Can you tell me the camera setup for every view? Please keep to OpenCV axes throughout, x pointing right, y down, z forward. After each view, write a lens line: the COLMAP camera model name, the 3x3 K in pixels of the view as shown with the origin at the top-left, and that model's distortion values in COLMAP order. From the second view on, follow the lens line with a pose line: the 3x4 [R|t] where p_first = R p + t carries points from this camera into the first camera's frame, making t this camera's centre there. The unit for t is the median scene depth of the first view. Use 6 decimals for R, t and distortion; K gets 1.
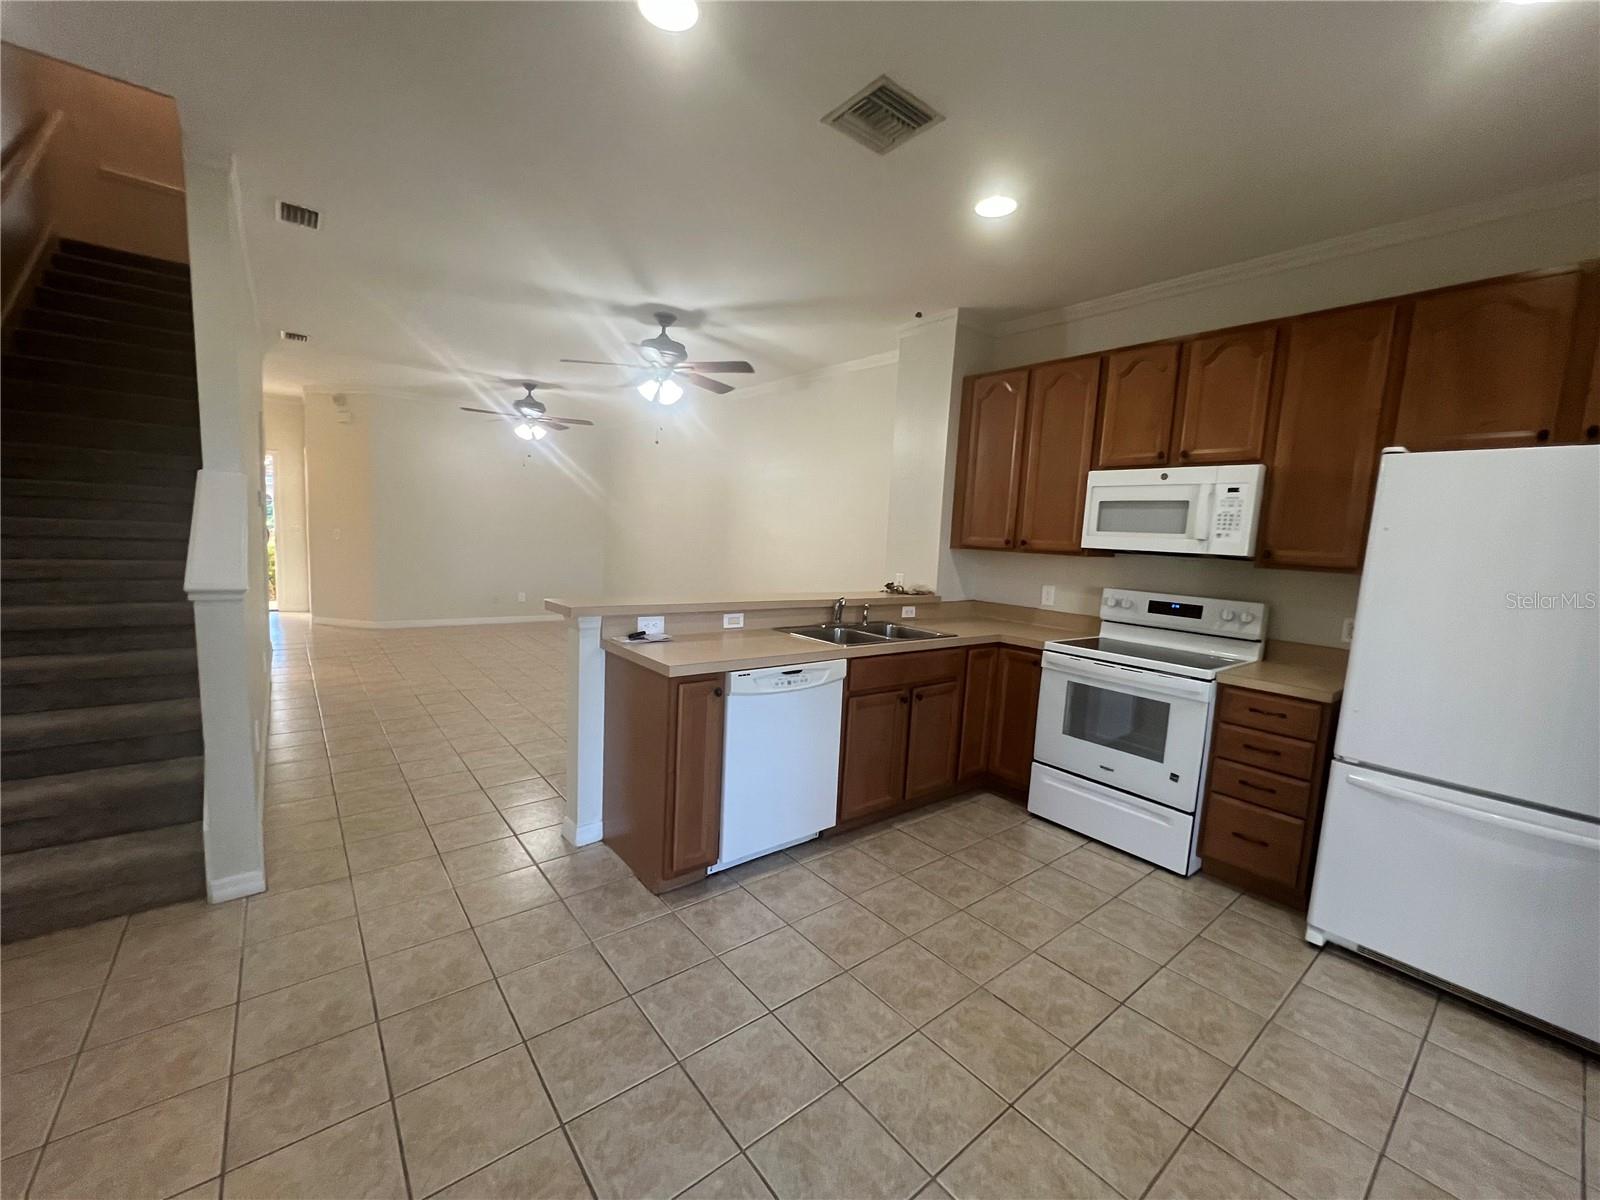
lens RADIAL K [[641.7, 0, 800.8], [0, 641.7, 602.0], [0, 0, 1]] dist [0.000583, 0.000324]
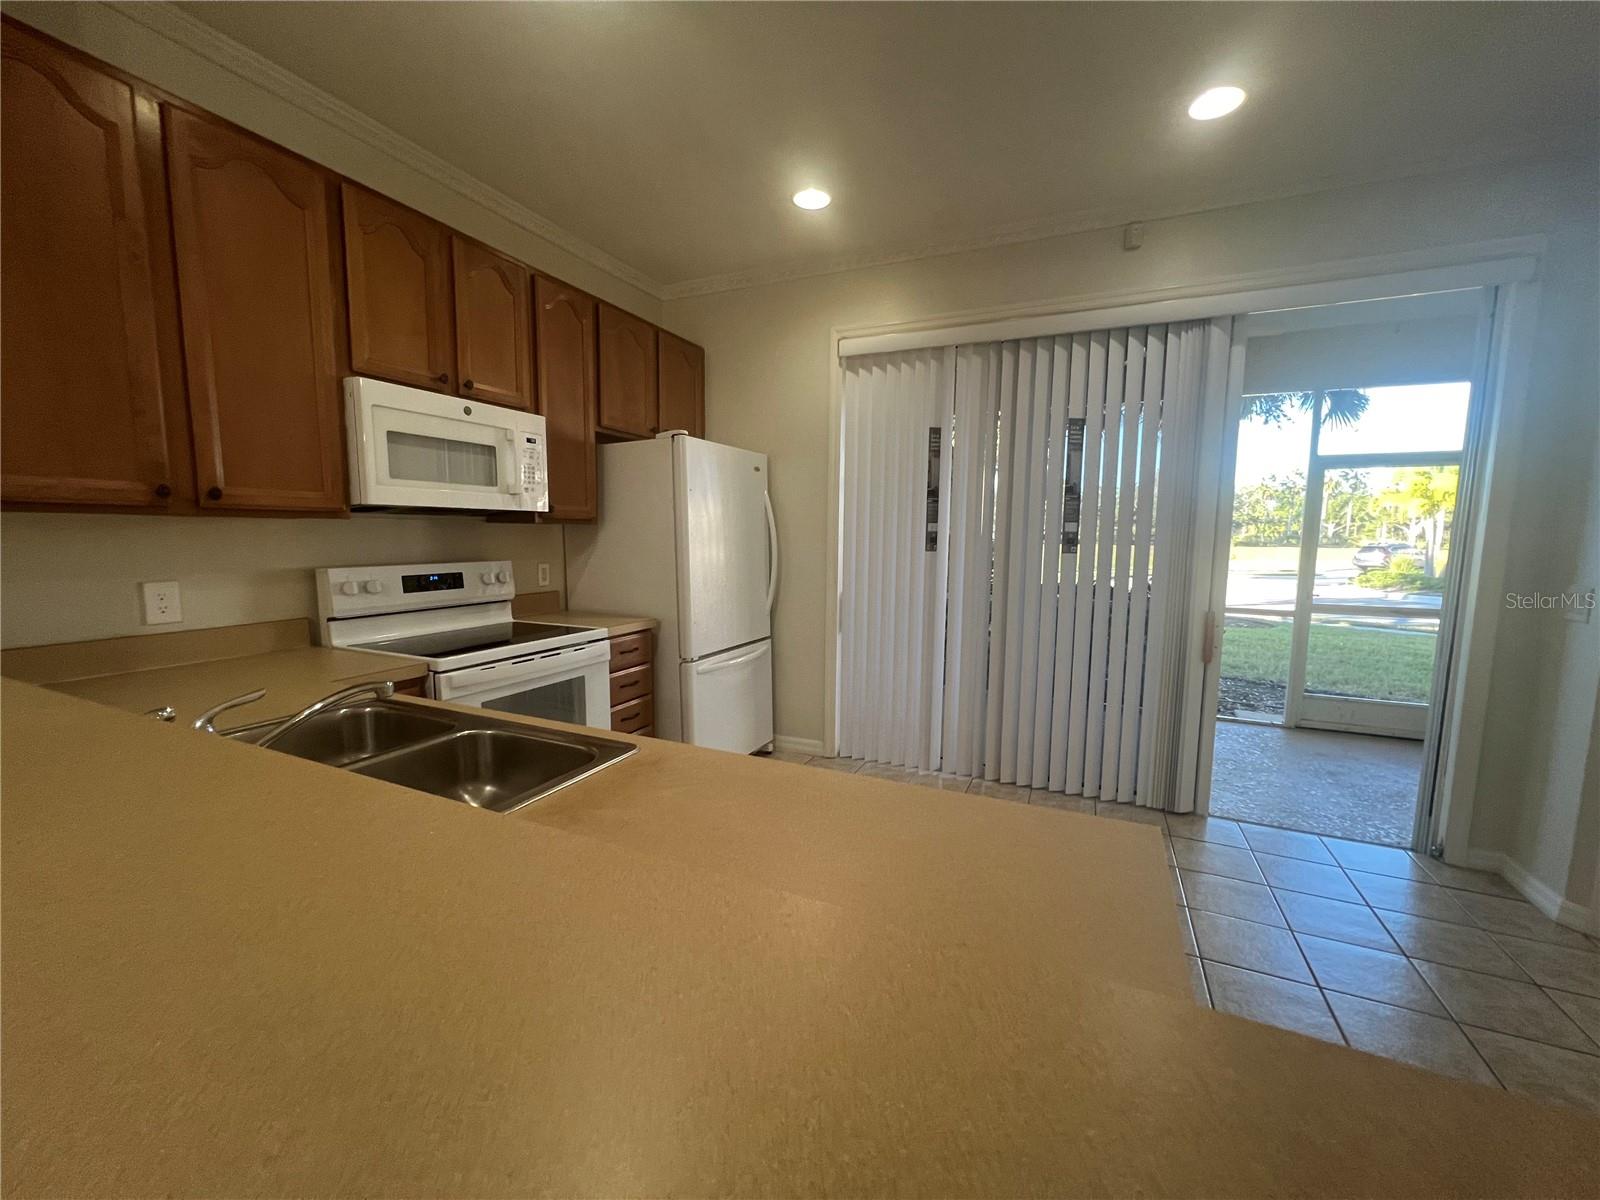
lens RADIAL K [[641.7, 0, 800.6], [0, 641.7, 602.4], [0, 0, 1]] dist [0.000583, 0.000324]
pose [[-0.447733, -0.149918, 0.881510, -0.316914], [0.064945, 0.977788, 0.199279, -0.093808], [-0.891806, 0.146474, -0.428051, 0.967526]]
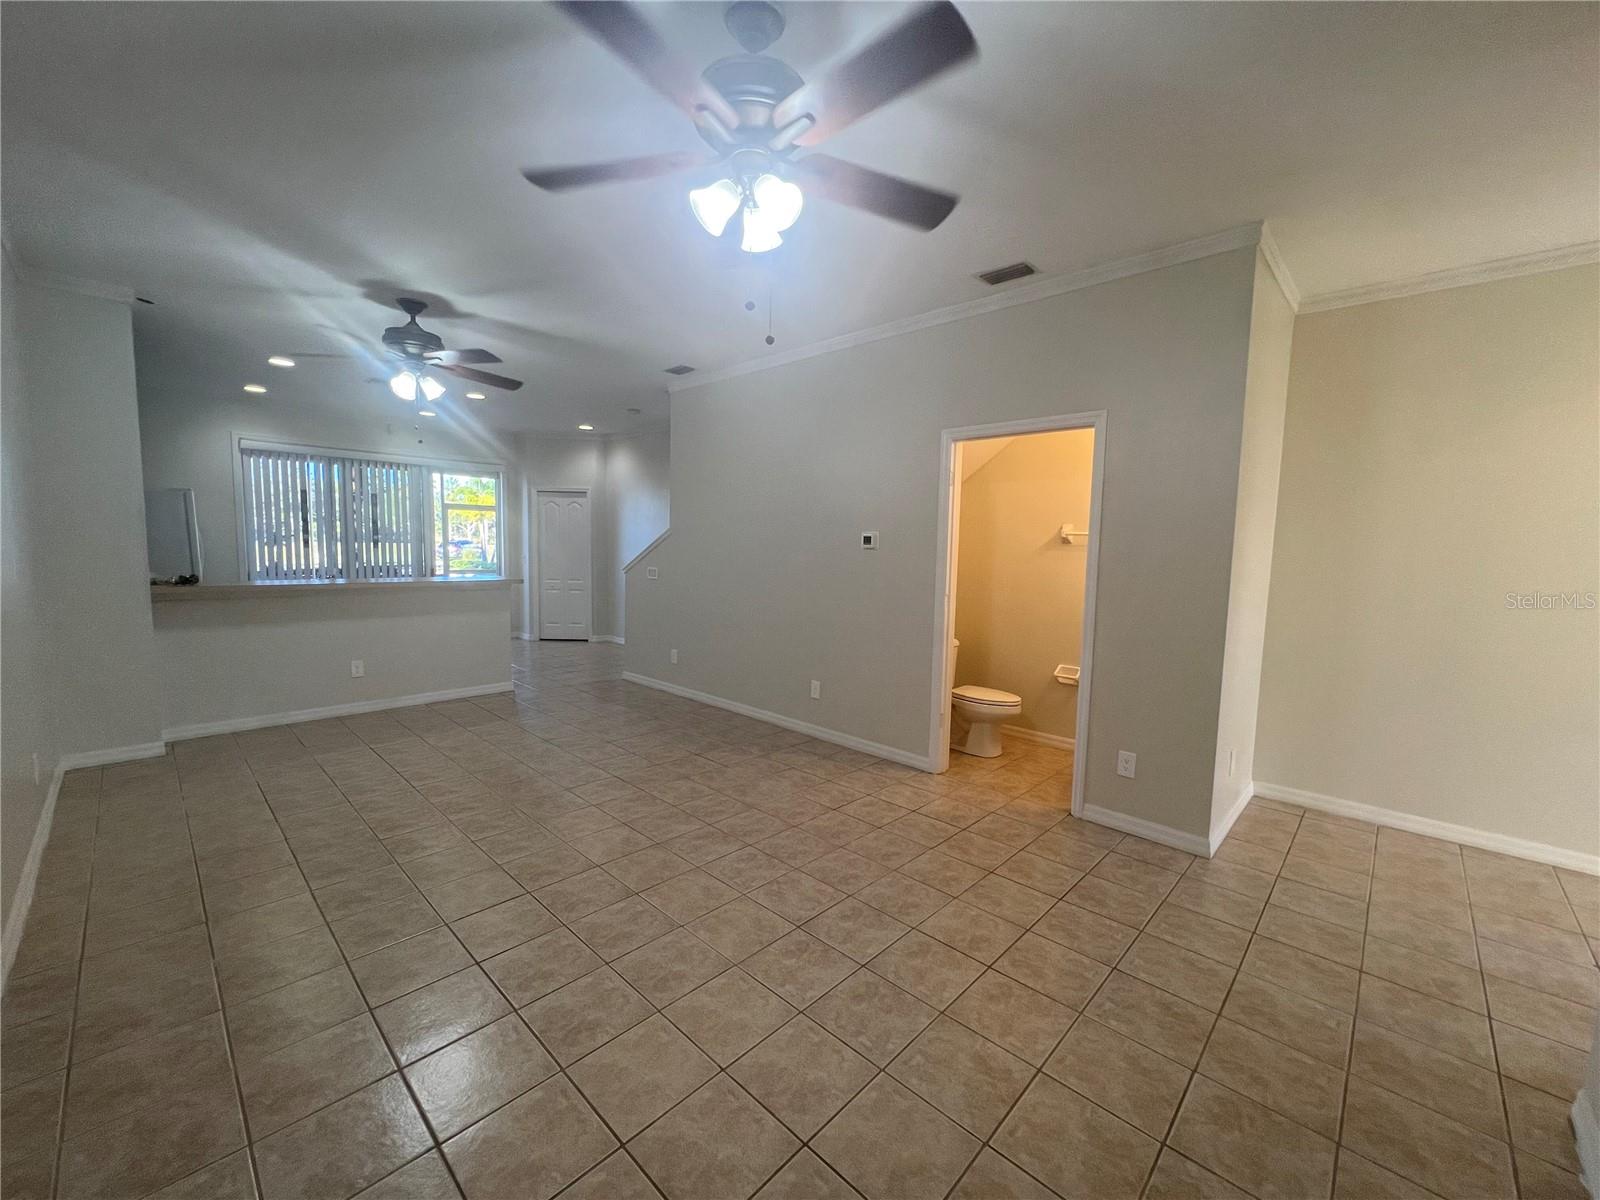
lens RADIAL K [[641.7, 0, 800.7], [0, 641.7, 602.1], [0, 0, 1]] dist [0.000583, 0.000324]
pose [[-0.989283, -0.057329, -0.134284, -0.896729], [-0.082857, 0.977691, 0.193014, -0.345848], [0.120223, 0.202072, -0.971964, 2.767623]]
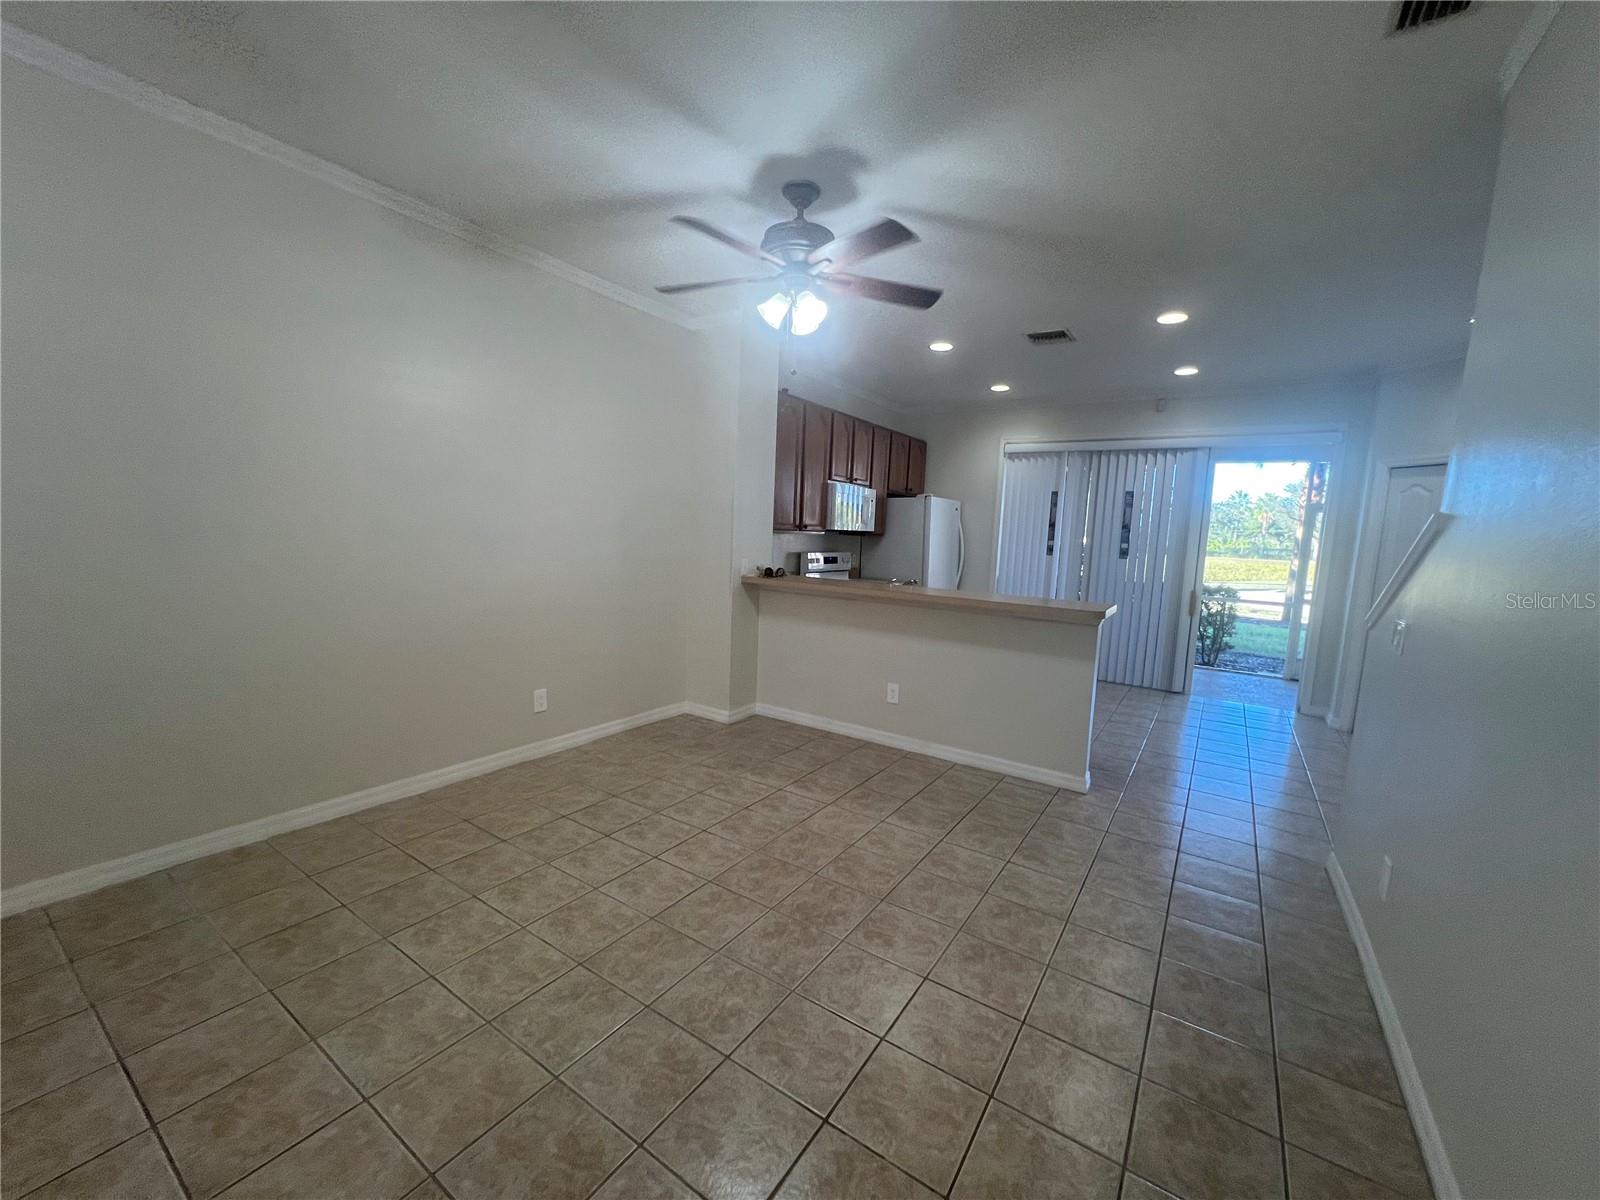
lens RADIAL K [[641.7, 0, 801.6], [0, 641.7, 605.9], [0, 0, 1]] dist [0.000583, 0.000324]
pose [[-0.298015, -0.173678, 0.938628, -1.188261], [0.047275, 0.979417, 0.196235, -0.233382], [-0.953390, 0.102855, -0.283670, 1.666893]]
